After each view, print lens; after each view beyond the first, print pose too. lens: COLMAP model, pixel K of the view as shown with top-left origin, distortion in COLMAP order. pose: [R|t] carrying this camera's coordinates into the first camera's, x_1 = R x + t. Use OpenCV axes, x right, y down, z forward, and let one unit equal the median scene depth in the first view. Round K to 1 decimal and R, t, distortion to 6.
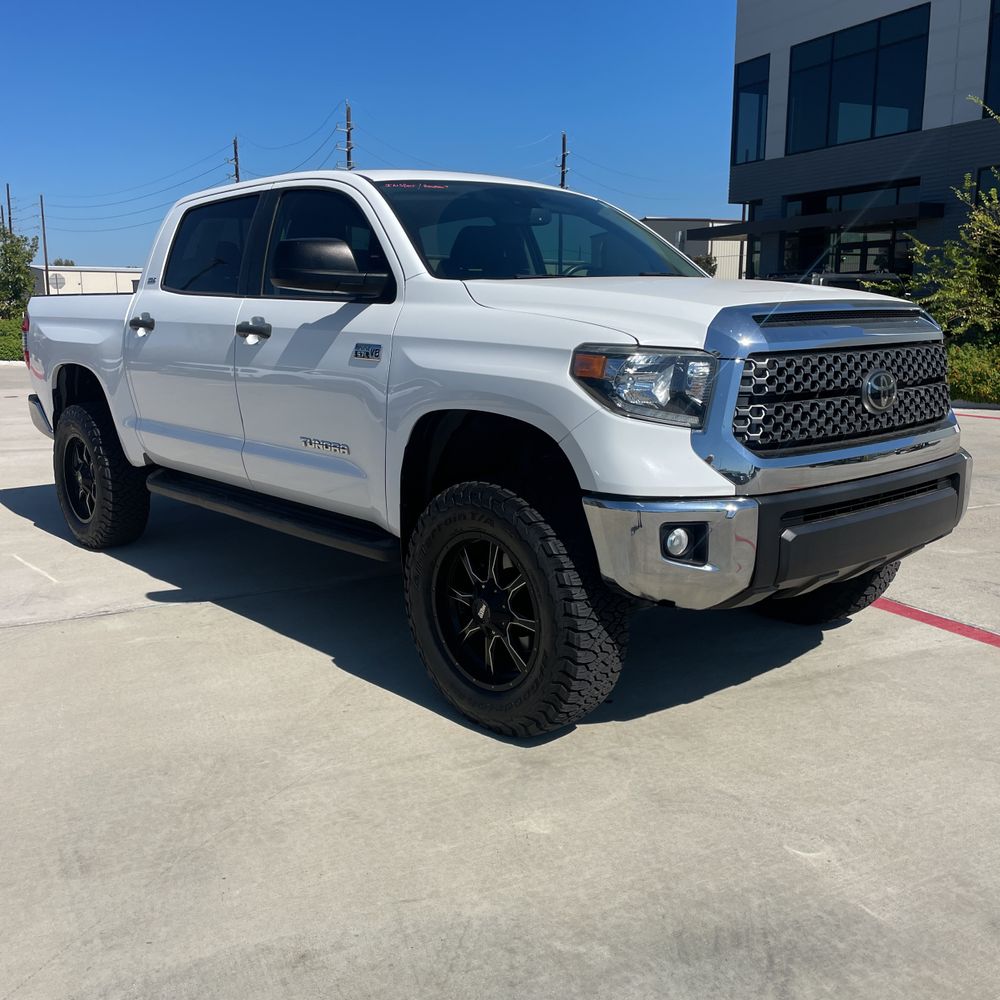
lens RADIAL K [[1023.6, 0, 499.8], [0, 1023.6, 508.2], [0, 0, 1]] dist [0.038085, 0.000000]
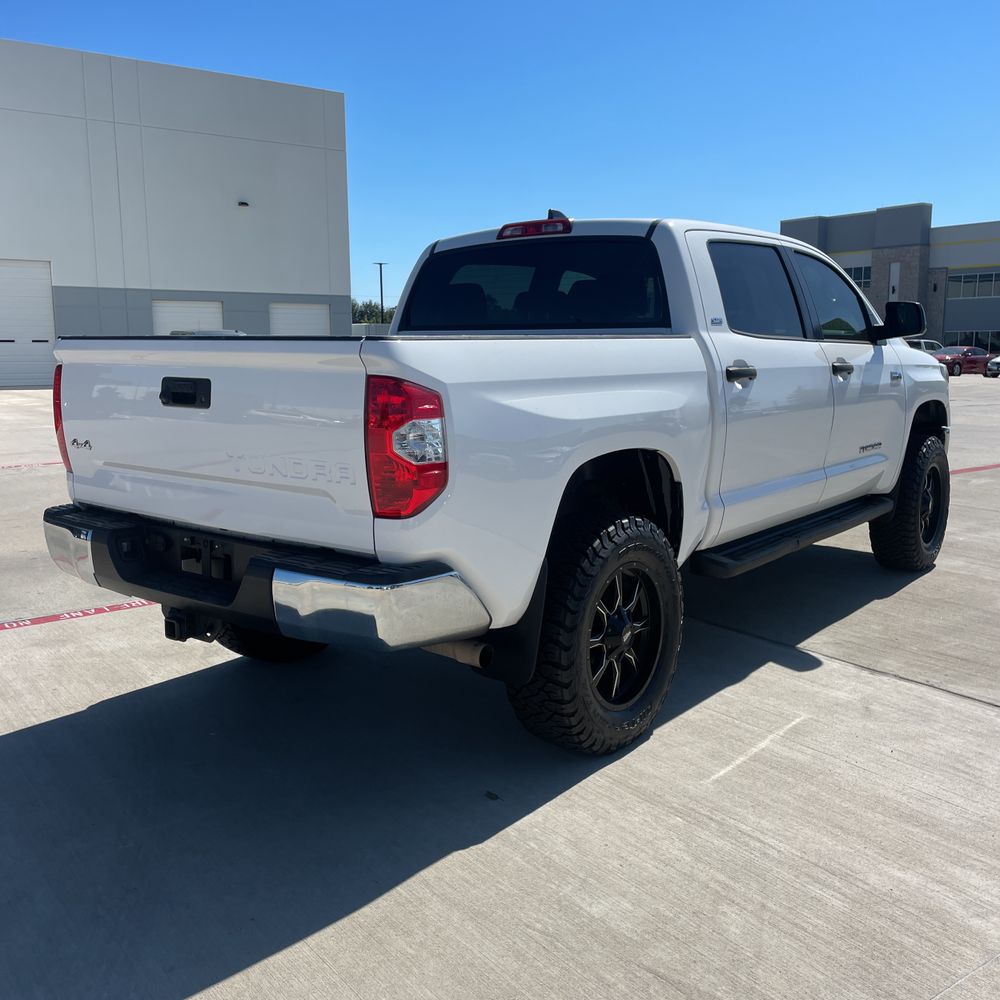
lens RADIAL K [[1023.6, 0, 501.9], [0, 1023.6, 496.1], [0, 0, 1]] dist [0.038085, 0.000000]
pose [[-0.167288, -0.141517, 0.975699, -1.167690], [0.201263, 0.963903, 0.174313, -0.274870], [-0.965147, 0.225532, -0.132768, 1.355647]]
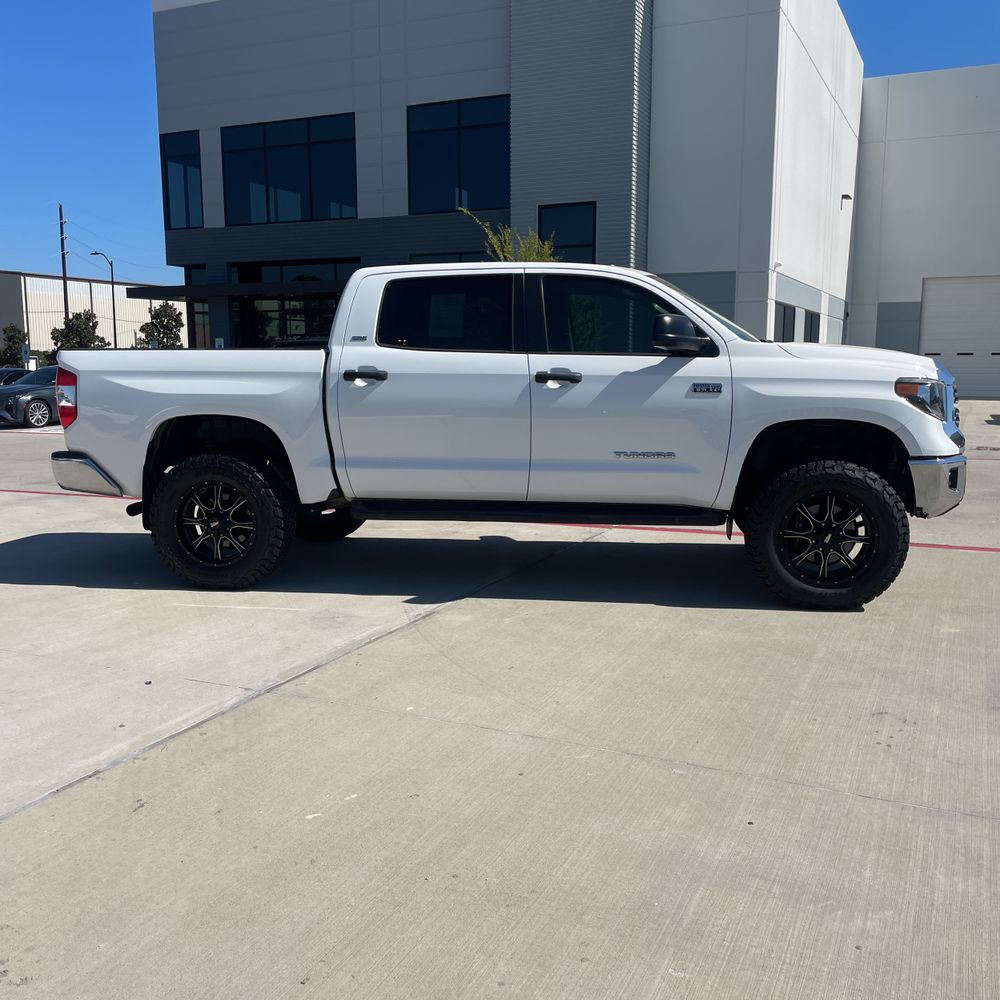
lens RADIAL K [[1023.6, 0, 510.8], [0, 1023.6, 517.8], [0, 0, 1]] dist [0.038085, 0.000000]
pose [[0.774840, -0.094288, 0.625086, -0.988239], [0.123821, 0.992297, -0.003807, 0.006383], [-0.619912, 0.080349, 0.780547, 0.001286]]
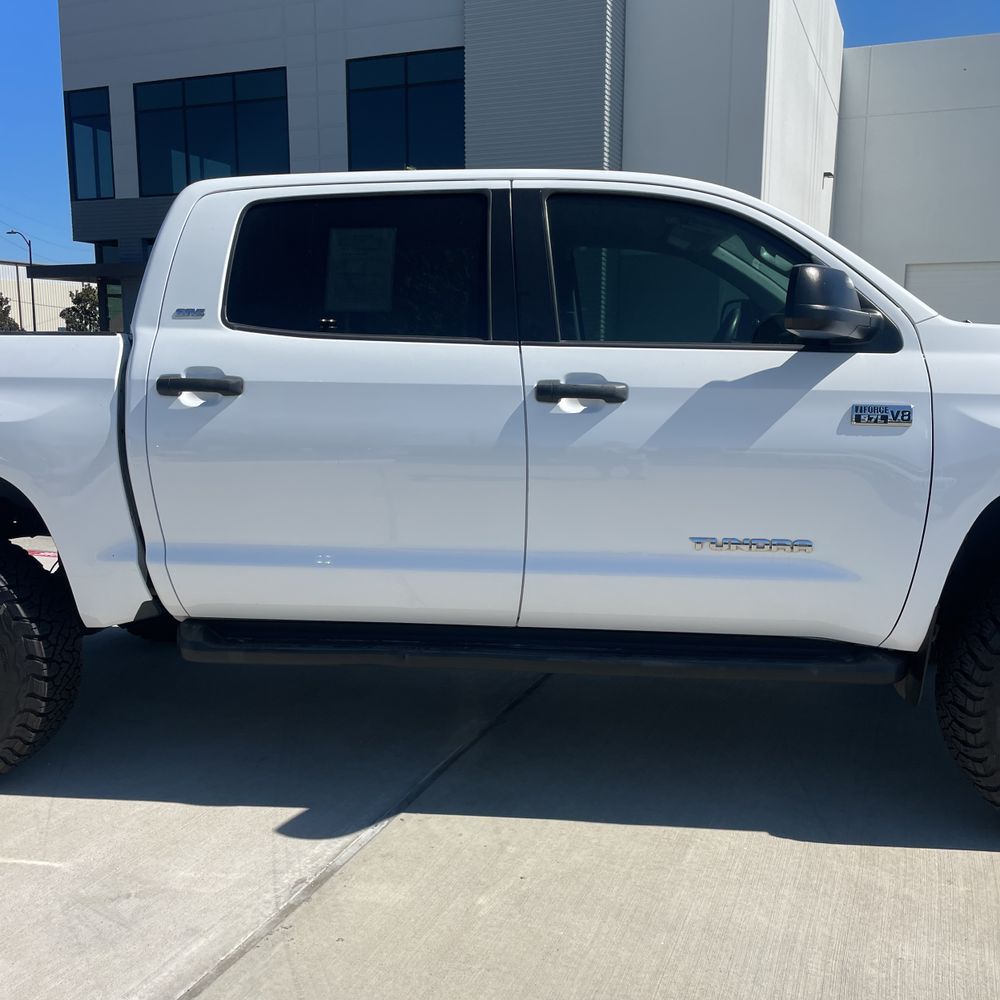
lens RADIAL K [[1023.6, 0, 509.5], [0, 1023.6, 507.3], [0, 0, 1]] dist [0.038085, 0.000000]
pose [[0.745562, -0.096902, 0.659353, -0.629107], [0.127303, 0.991862, 0.001823, -0.089986], [-0.654164, 0.082579, 0.751831, 0.453277]]
